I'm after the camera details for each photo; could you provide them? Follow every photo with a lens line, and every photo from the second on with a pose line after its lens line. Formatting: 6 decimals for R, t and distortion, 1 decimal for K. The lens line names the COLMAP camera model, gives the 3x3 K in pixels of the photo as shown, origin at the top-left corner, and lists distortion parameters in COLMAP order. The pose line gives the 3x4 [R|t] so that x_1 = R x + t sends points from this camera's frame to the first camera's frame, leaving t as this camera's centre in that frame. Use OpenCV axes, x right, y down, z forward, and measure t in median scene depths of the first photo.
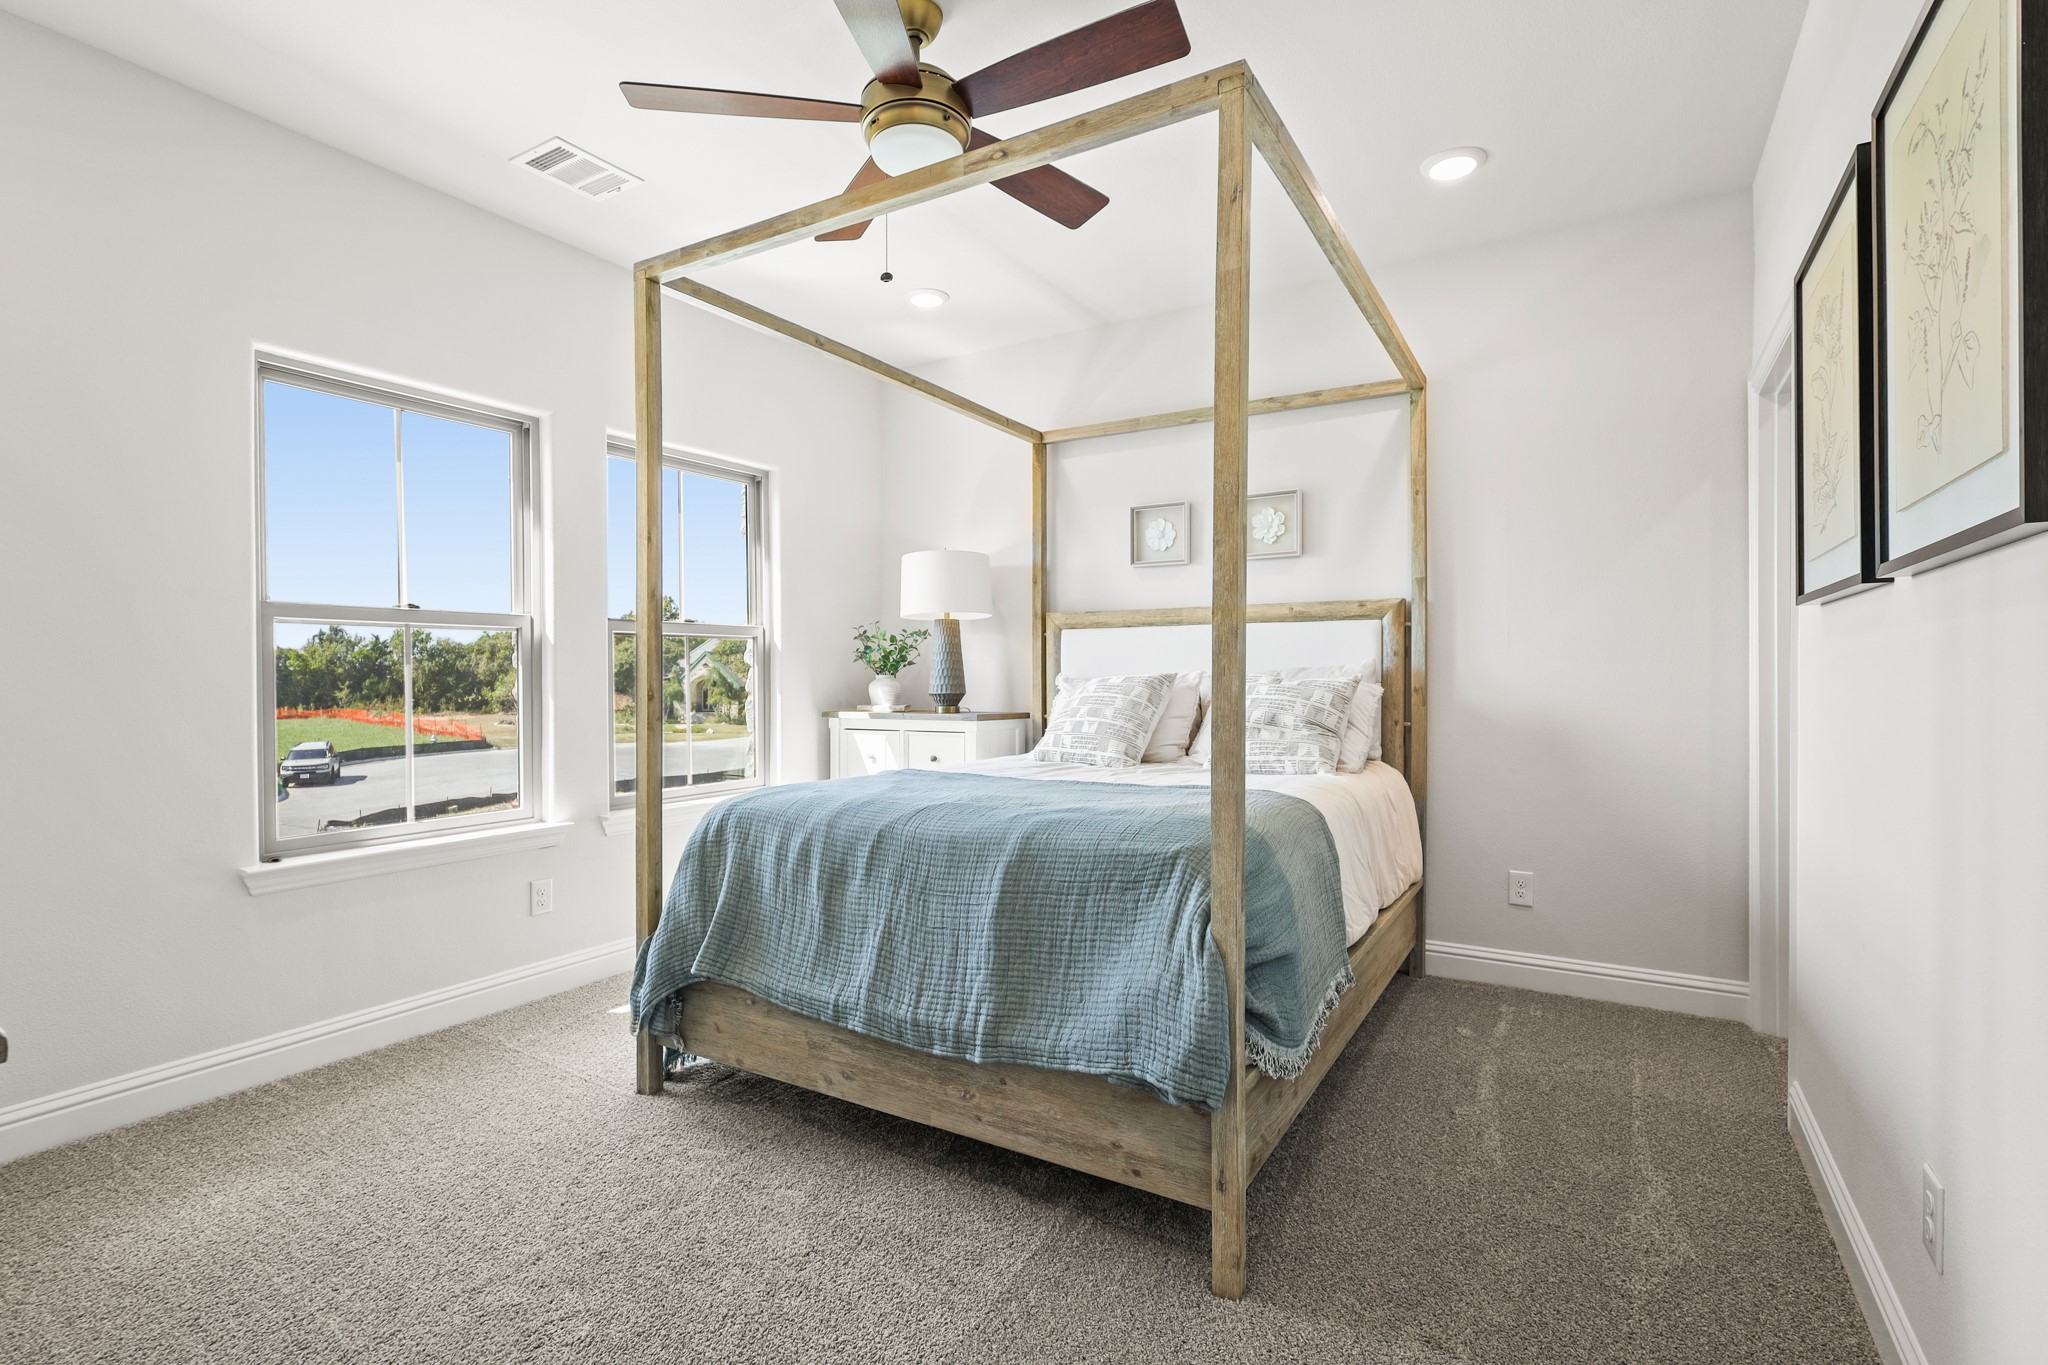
lens RADIAL K [[948.6, 0, 1030.6], [0, 948.6, 683.8], [0, 0, 1]] dist [-0.001248, -0.000516]
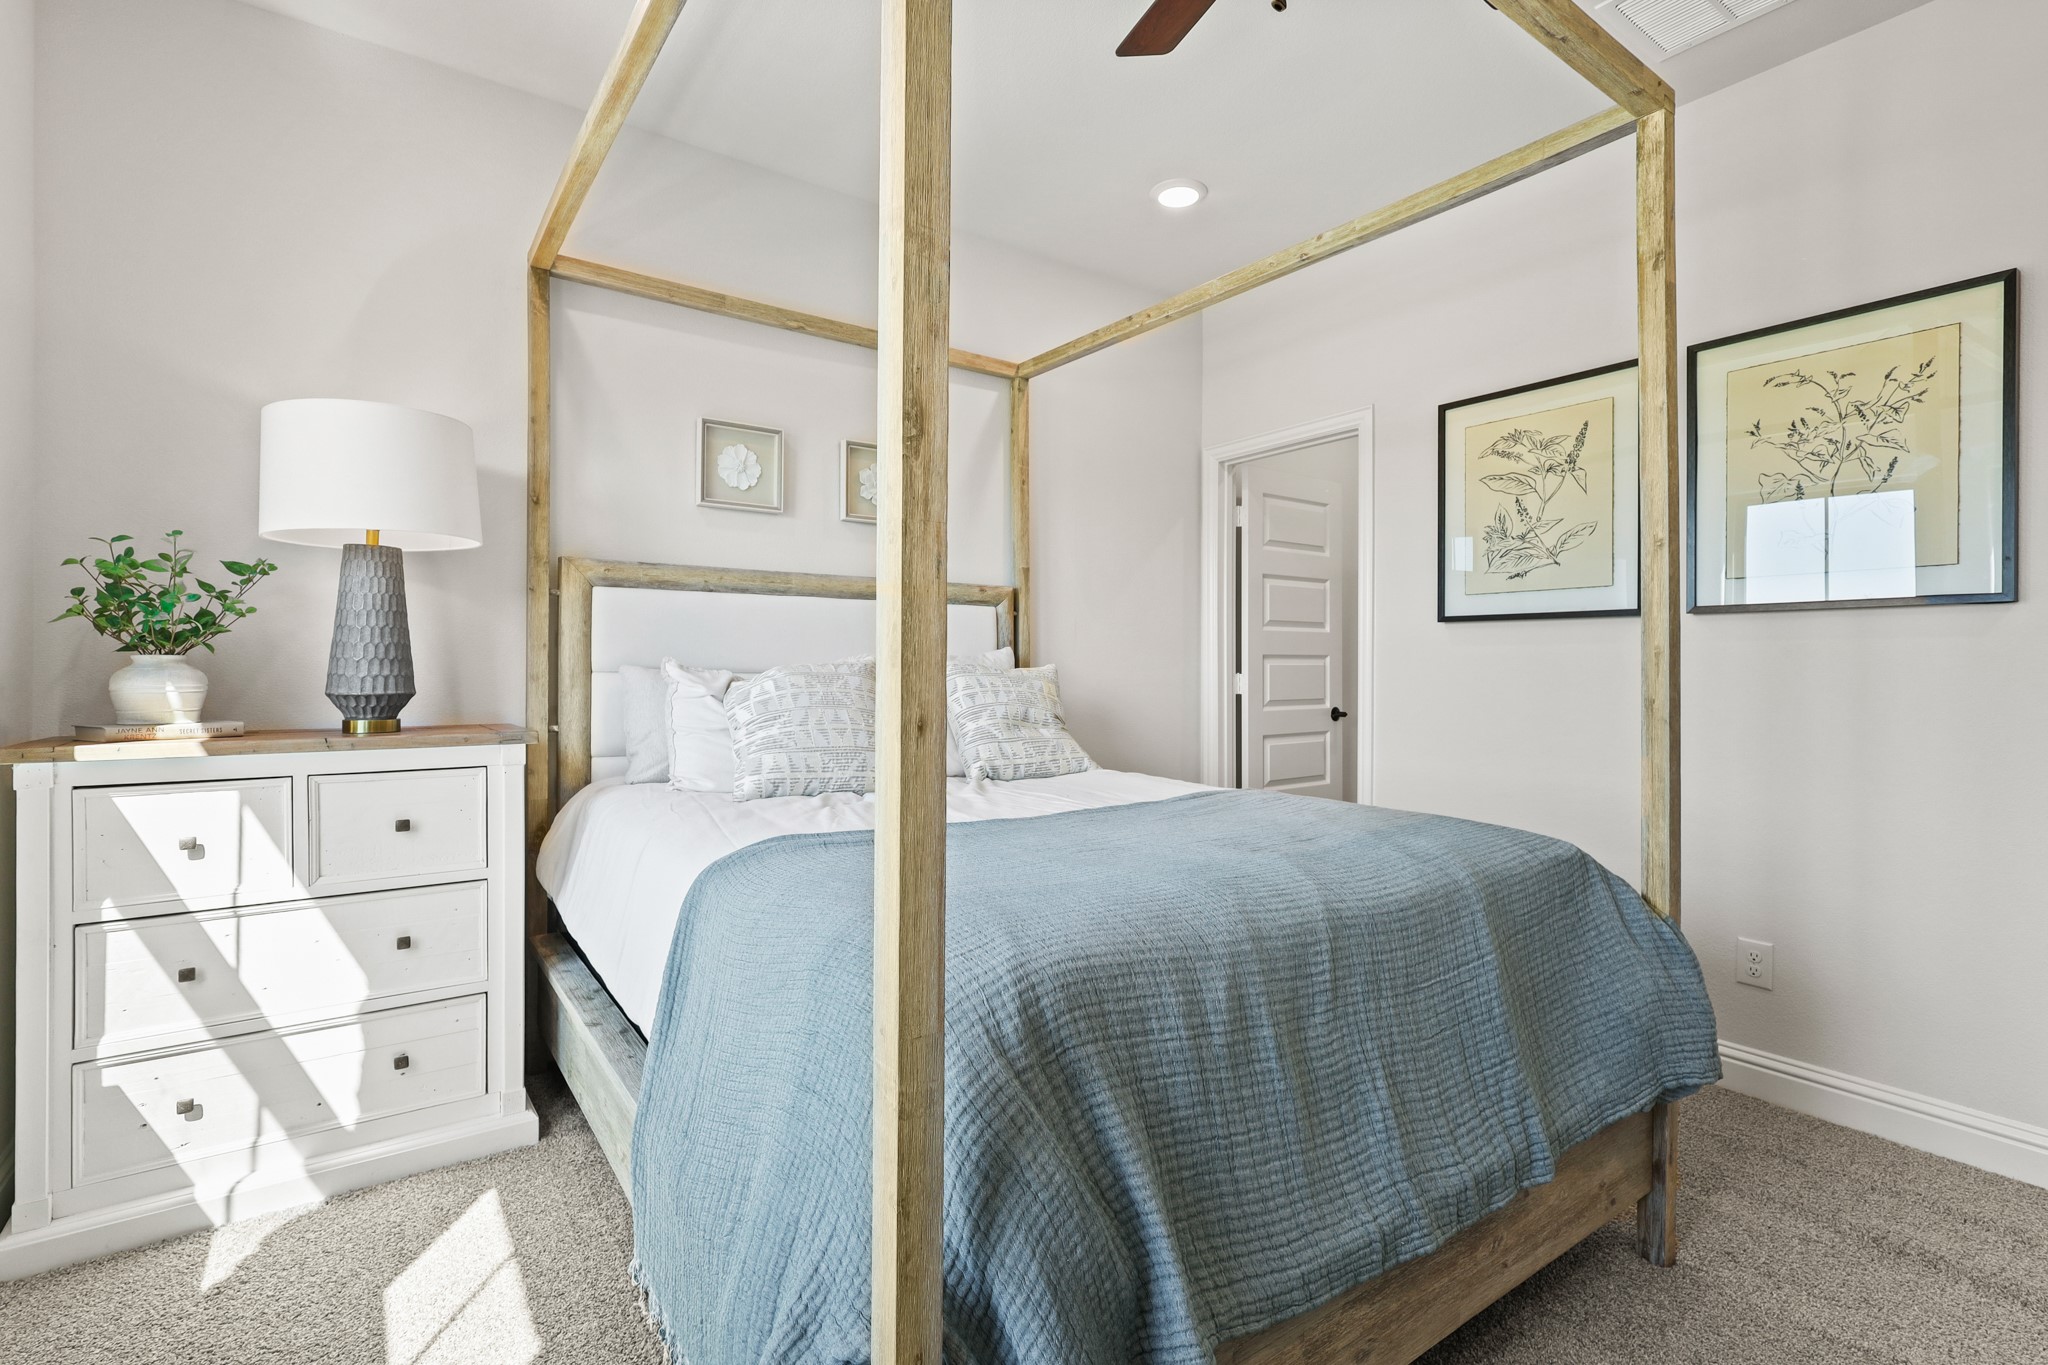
lens RADIAL K [[948.6, 0, 1032.4], [0, 948.6, 670.6], [0, 0, 1]] dist [-0.001248, -0.000516]
pose [[0.380853, 0.000073, 0.924636, -0.431837], [0.002621, 0.999996, -0.001158, -0.001106], [-0.924632, 0.002865, 0.380851, 0.505631]]
